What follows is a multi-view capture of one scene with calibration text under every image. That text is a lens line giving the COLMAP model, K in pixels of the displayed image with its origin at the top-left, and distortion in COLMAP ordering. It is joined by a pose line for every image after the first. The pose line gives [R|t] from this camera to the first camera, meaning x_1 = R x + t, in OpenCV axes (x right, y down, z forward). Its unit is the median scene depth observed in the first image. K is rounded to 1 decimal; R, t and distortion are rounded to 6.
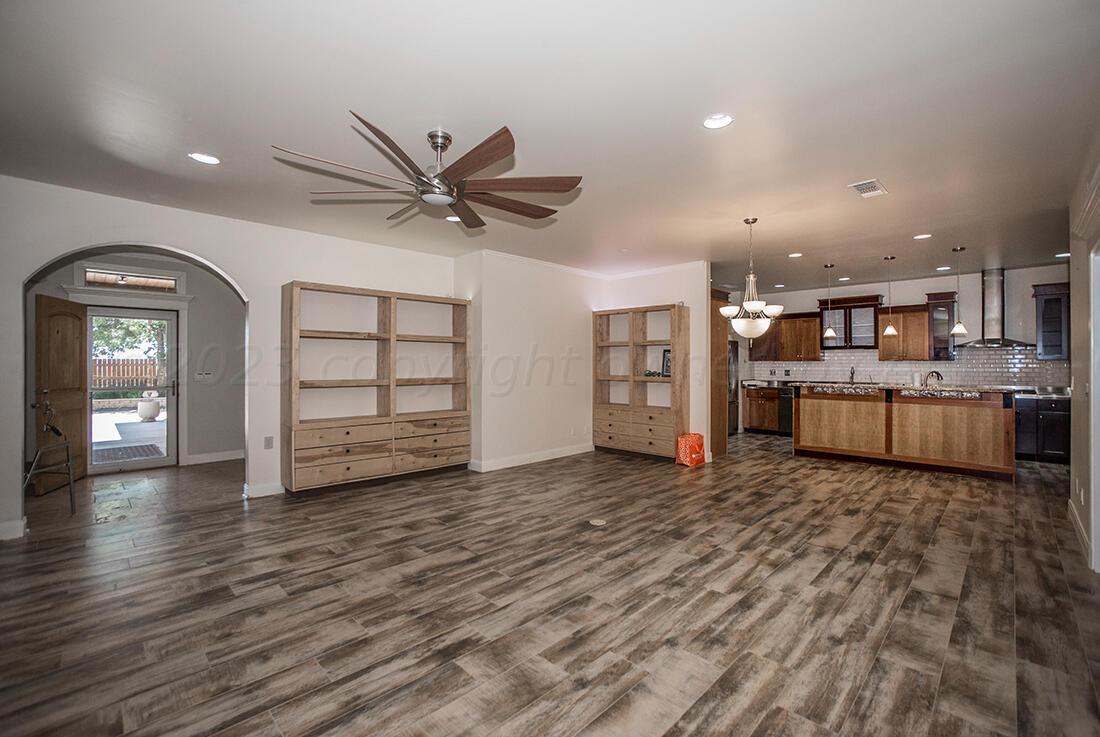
lens RADIAL K [[483.1, 0, 550.7], [0, 483.1, 365.5], [0, 0, 1]] dist [-0.064008, 0.029805]
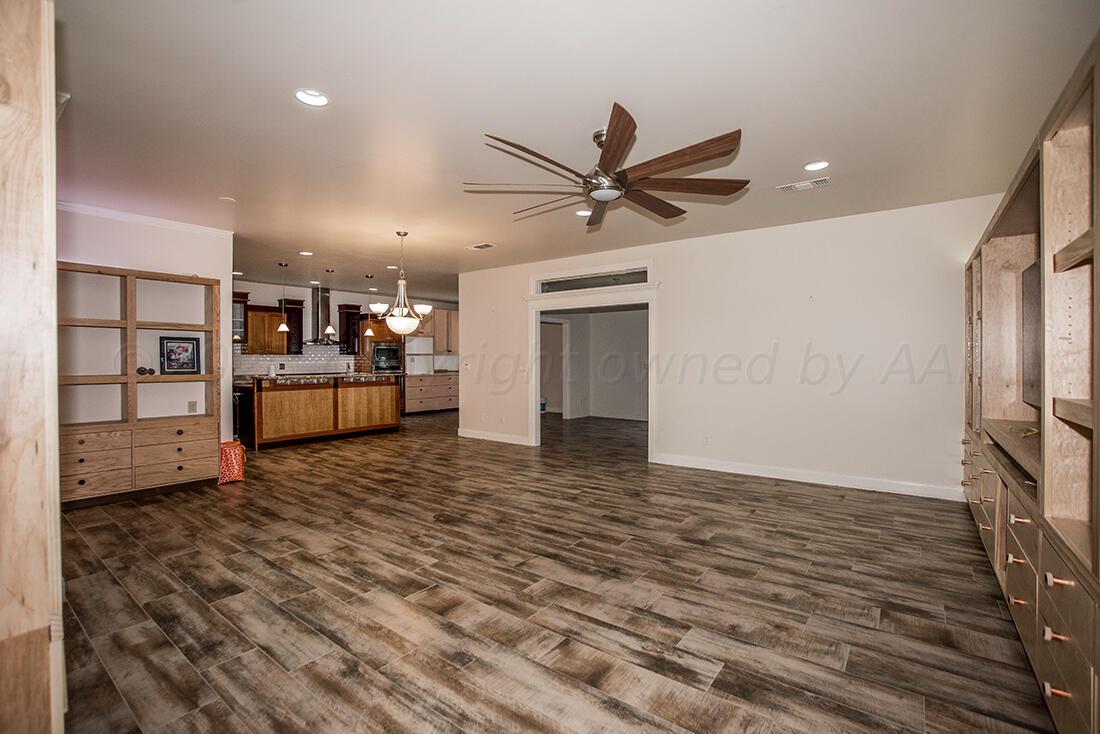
lens RADIAL K [[483.1, 0, 550.7], [0, 483.1, 364.0], [0, 0, 1]] dist [-0.064008, 0.029805]
pose [[-0.130677, -0.010772, 0.991366, -1.099314], [-0.000070, 0.999941, 0.010856, 0.001167], [-0.991425, 0.001349, -0.130670, 1.095410]]
